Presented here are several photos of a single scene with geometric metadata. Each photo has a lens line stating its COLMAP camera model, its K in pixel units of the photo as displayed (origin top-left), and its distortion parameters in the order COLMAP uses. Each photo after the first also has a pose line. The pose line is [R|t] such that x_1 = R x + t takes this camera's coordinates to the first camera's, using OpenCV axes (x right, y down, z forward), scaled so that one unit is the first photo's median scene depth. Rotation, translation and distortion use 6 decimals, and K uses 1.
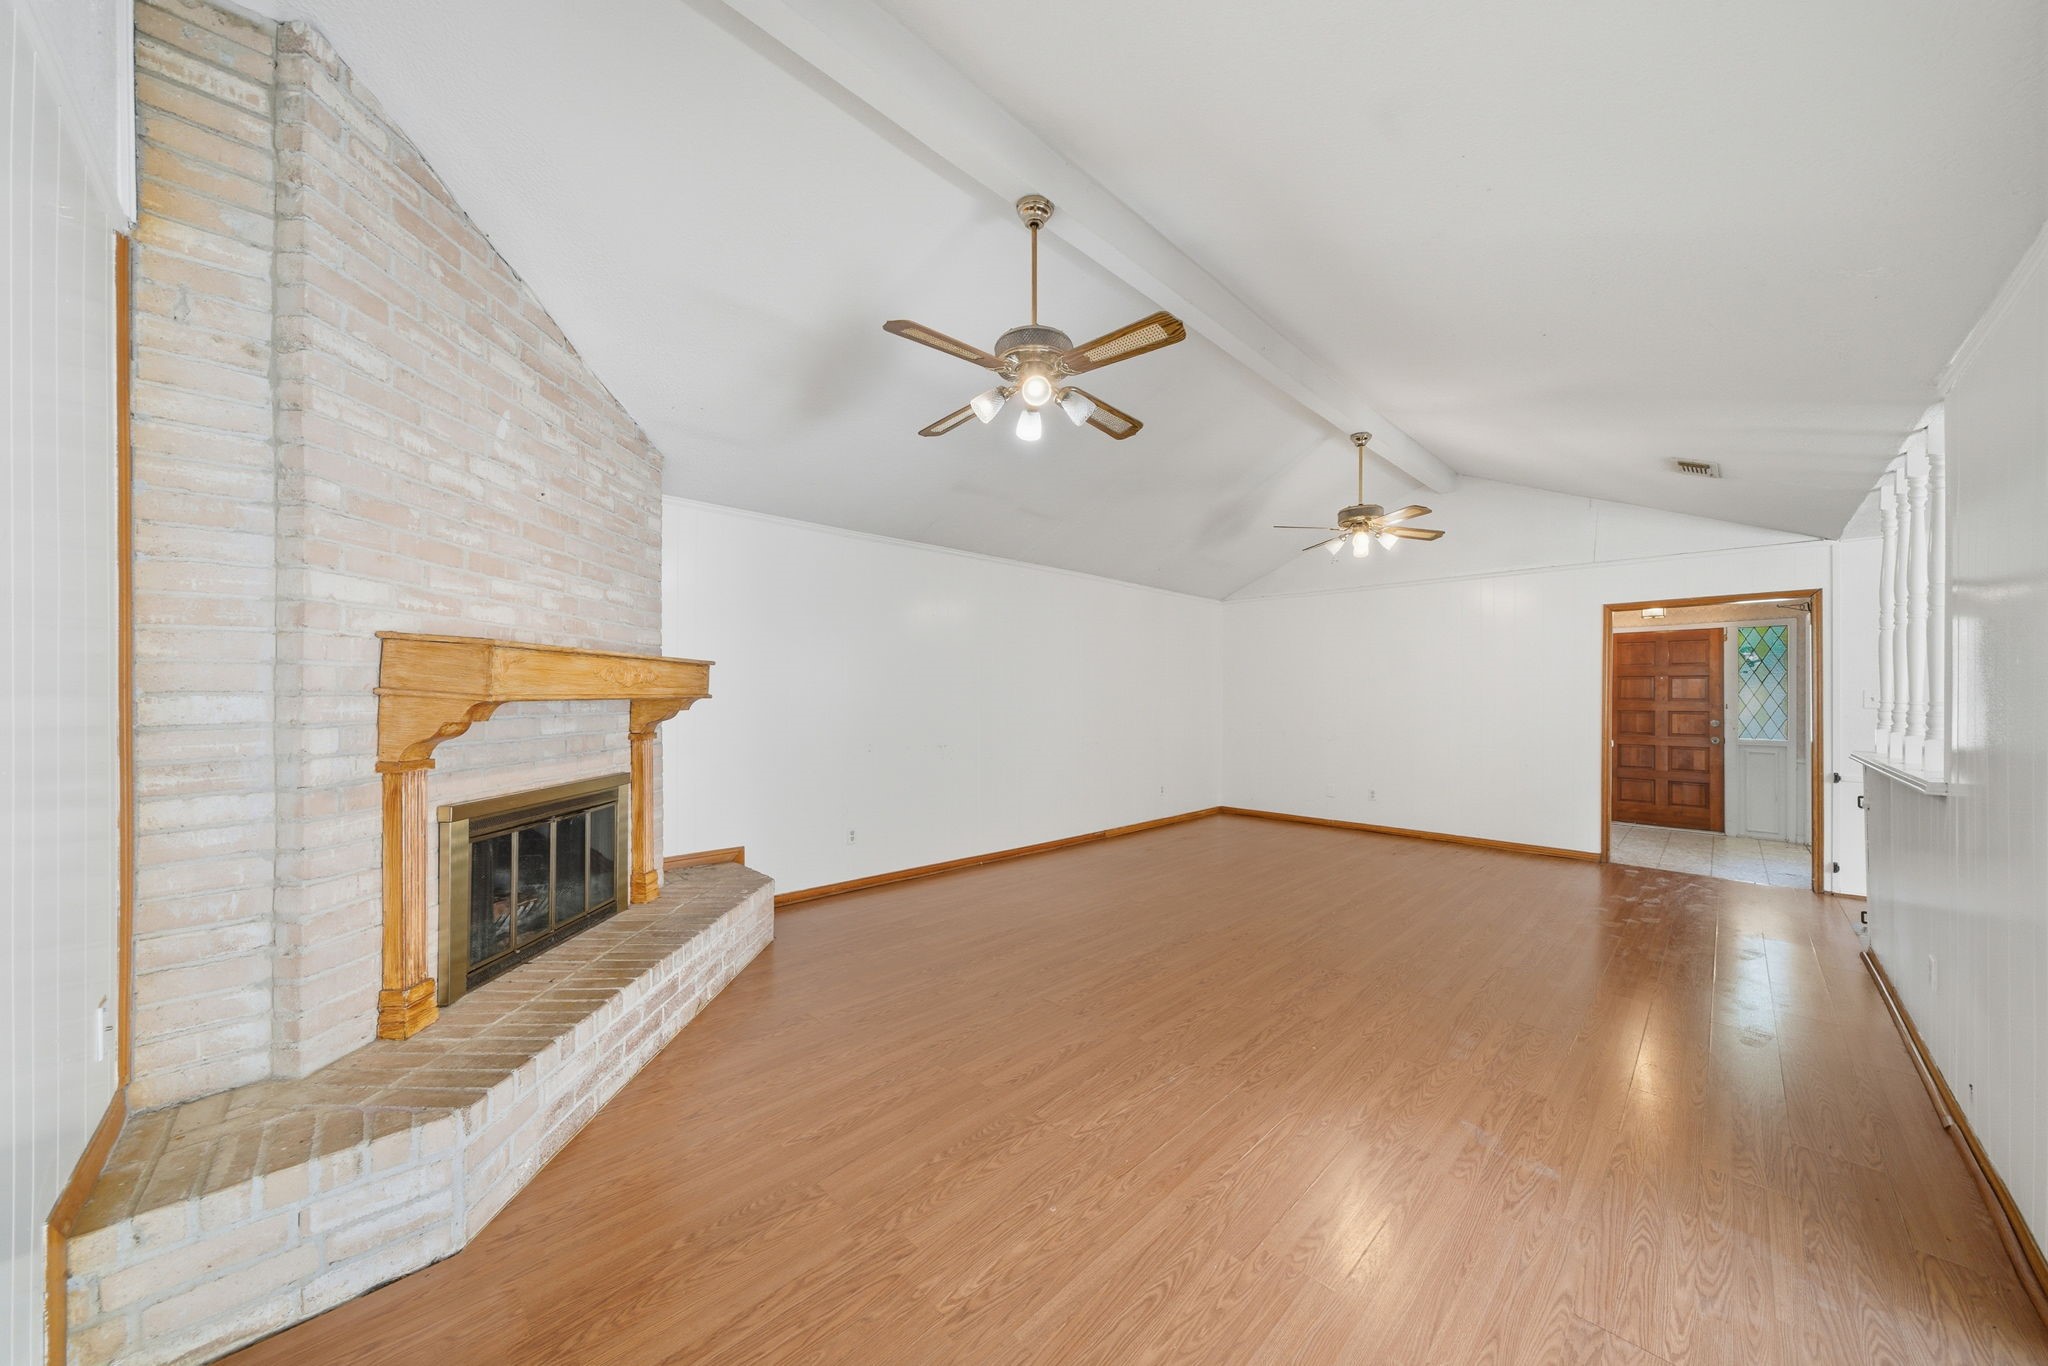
lens RADIAL K [[712.4, 0, 991.4], [0, 712.4, 693.0], [0, 0, 1]] dist [-0.000425, -0.000078]
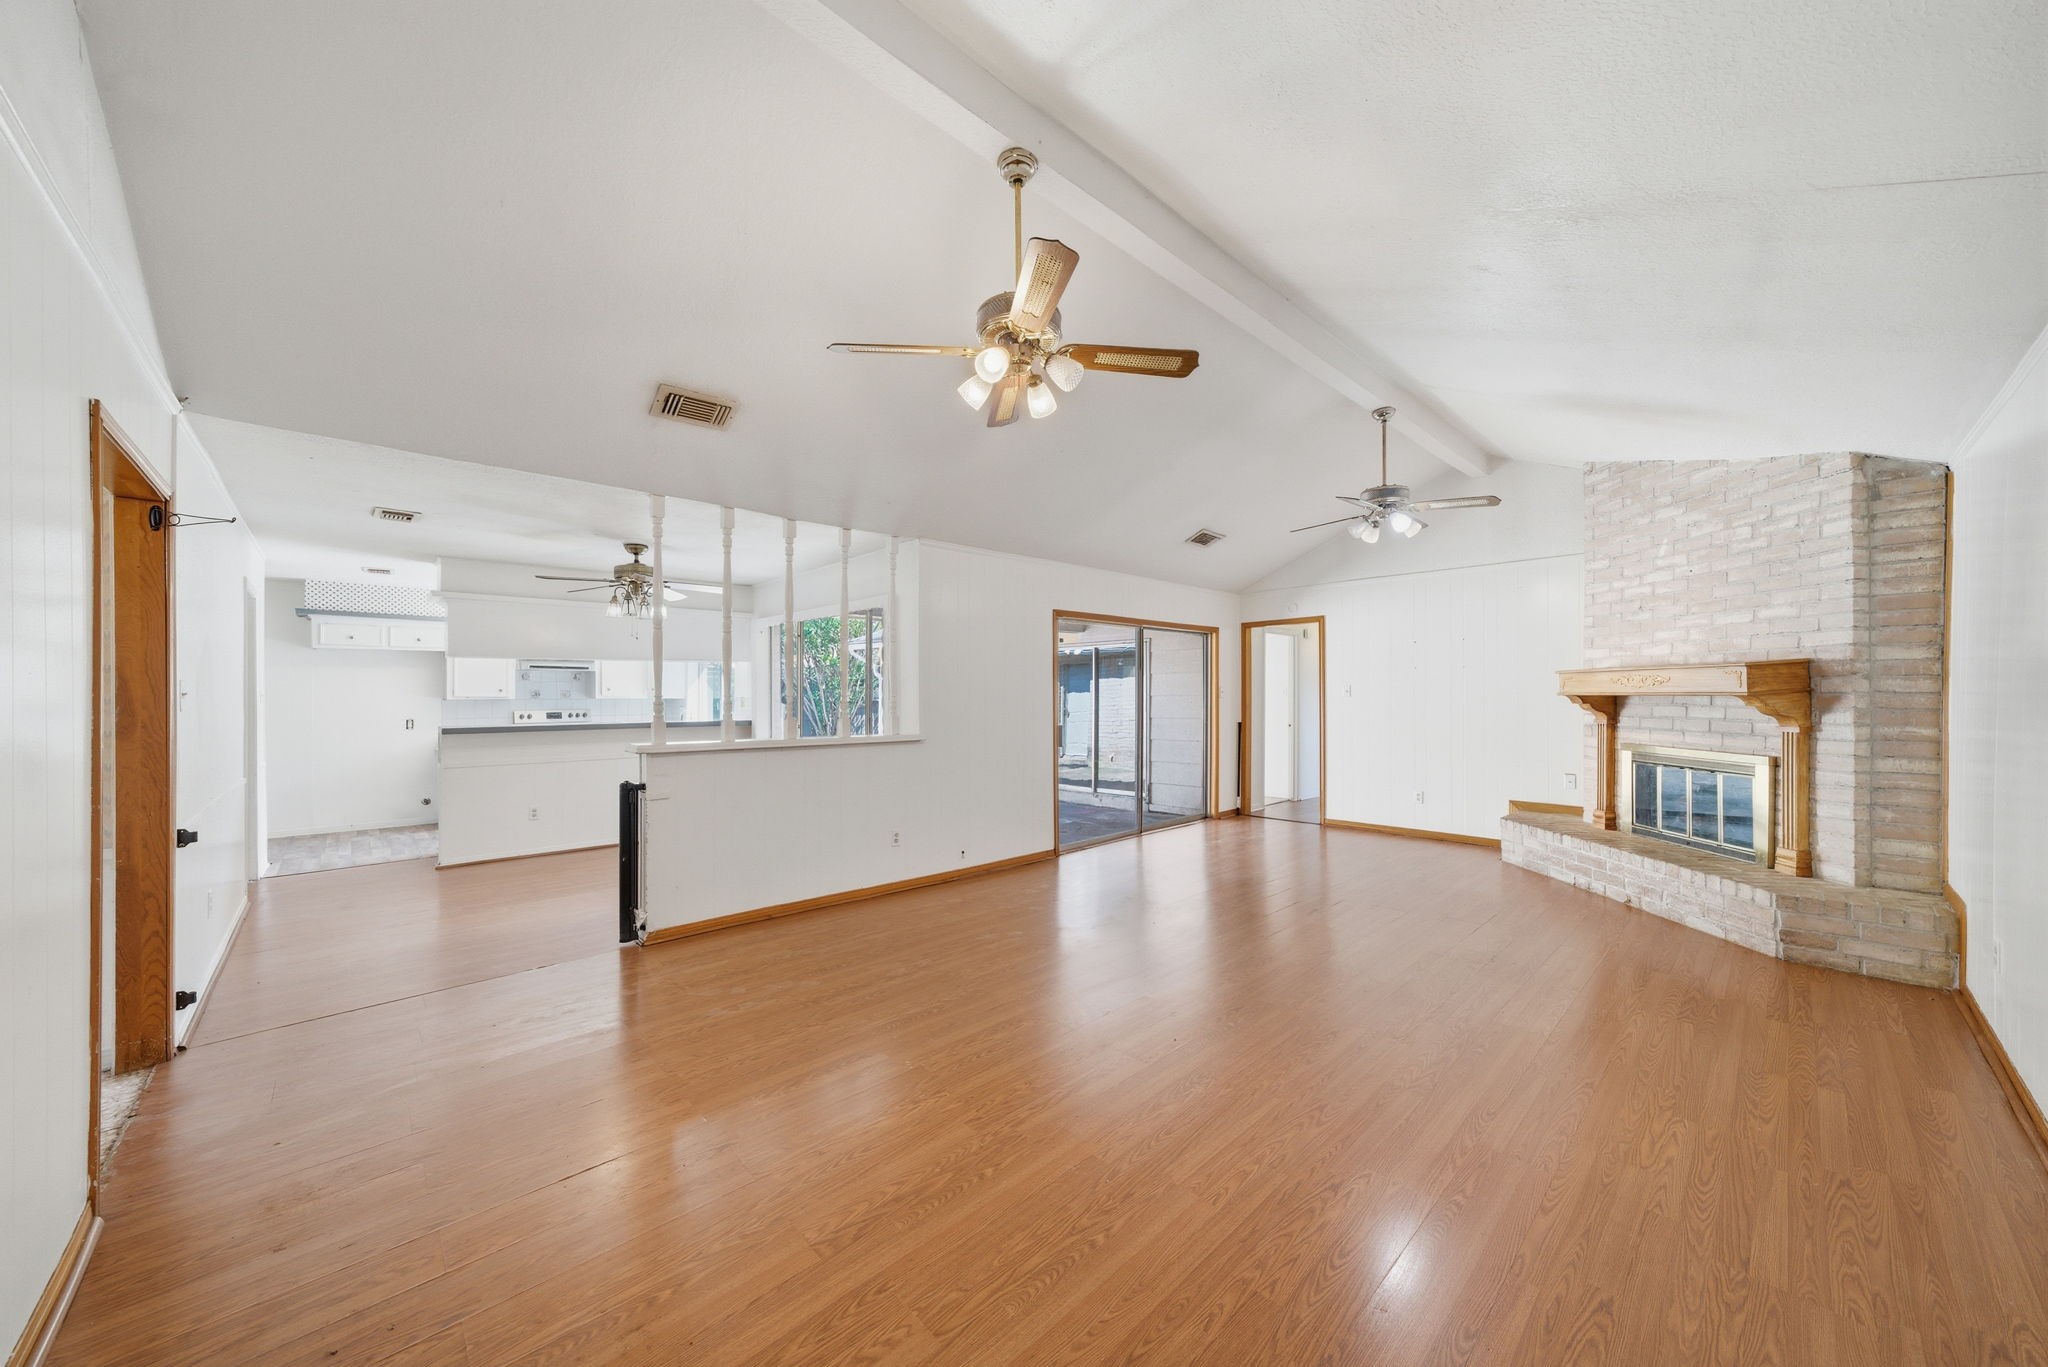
lens RADIAL K [[712.4, 0, 991.4], [0, 712.4, 693.5], [0, 0, 1]] dist [-0.000425, -0.000078]
pose [[-0.999533, -0.005242, 0.030091, 0.963603], [-0.005276, 0.999986, -0.001074, 0.015873], [-0.030085, -0.001232, -0.999547, 2.774431]]
